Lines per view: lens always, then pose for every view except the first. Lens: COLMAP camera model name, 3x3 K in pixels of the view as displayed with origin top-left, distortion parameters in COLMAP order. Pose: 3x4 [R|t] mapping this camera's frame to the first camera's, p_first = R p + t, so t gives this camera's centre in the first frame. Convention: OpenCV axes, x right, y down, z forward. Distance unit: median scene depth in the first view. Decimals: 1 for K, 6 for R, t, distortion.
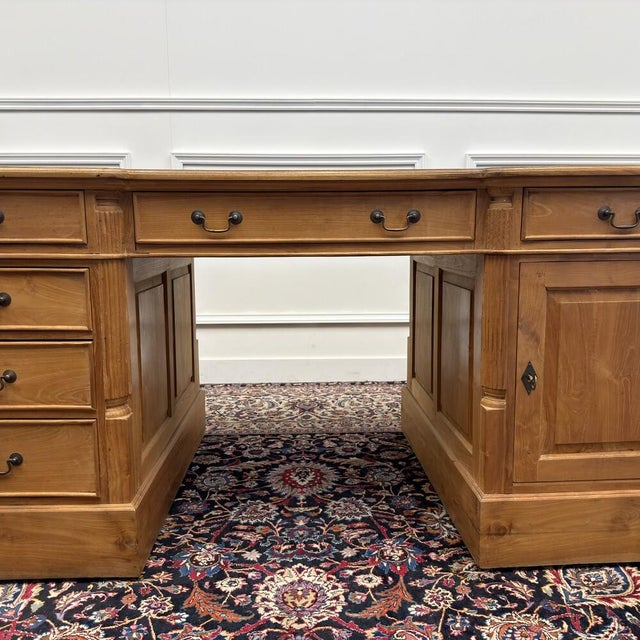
lens RADIAL K [[602.5, 0, 321.6], [0, 602.5, 322.8], [0, 0, 1]] dist [0.061887, -0.117736]
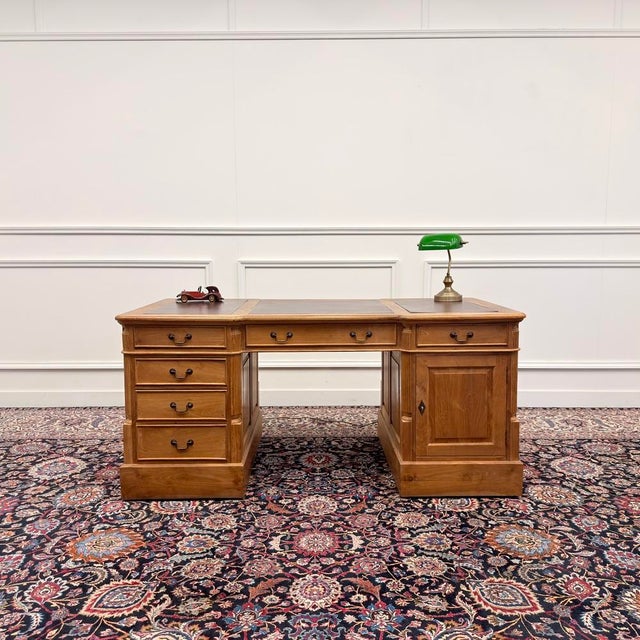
lens RADIAL K [[596.9, 0, 321.5], [0, 596.9, 323.3], [0, 0, 1]] dist [0.195166, -0.445136]
pose [[0.999545, 0.005121, -0.029710, 0.039976], [-0.006052, 0.999491, -0.031334, -0.140650], [0.029535, 0.031500, 0.999067, -1.176109]]
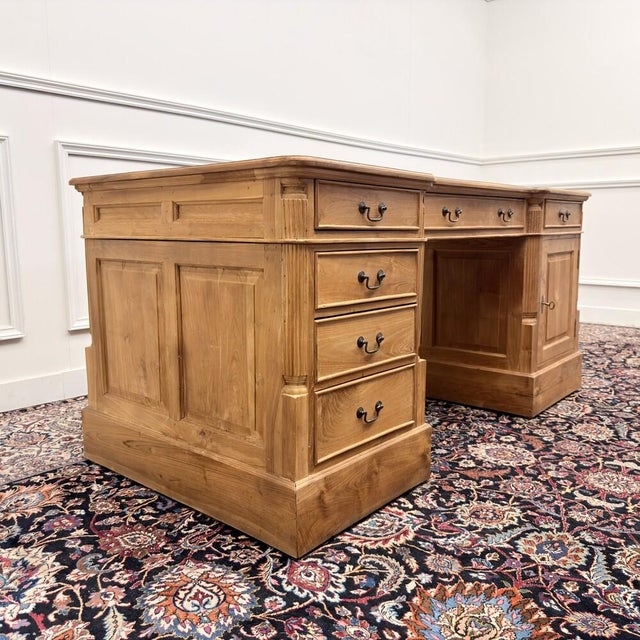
lens RADIAL K [[601.0, 0, 320.0], [0, 601.0, 320.0], [0, 0, 1]] dist [0.118764, -0.233457]
pose [[0.680074, -0.107137, 0.725273, -1.393693], [0.117675, 0.992390, 0.036255, -0.006015], [-0.723638, 0.060690, 0.687506, 0.228204]]
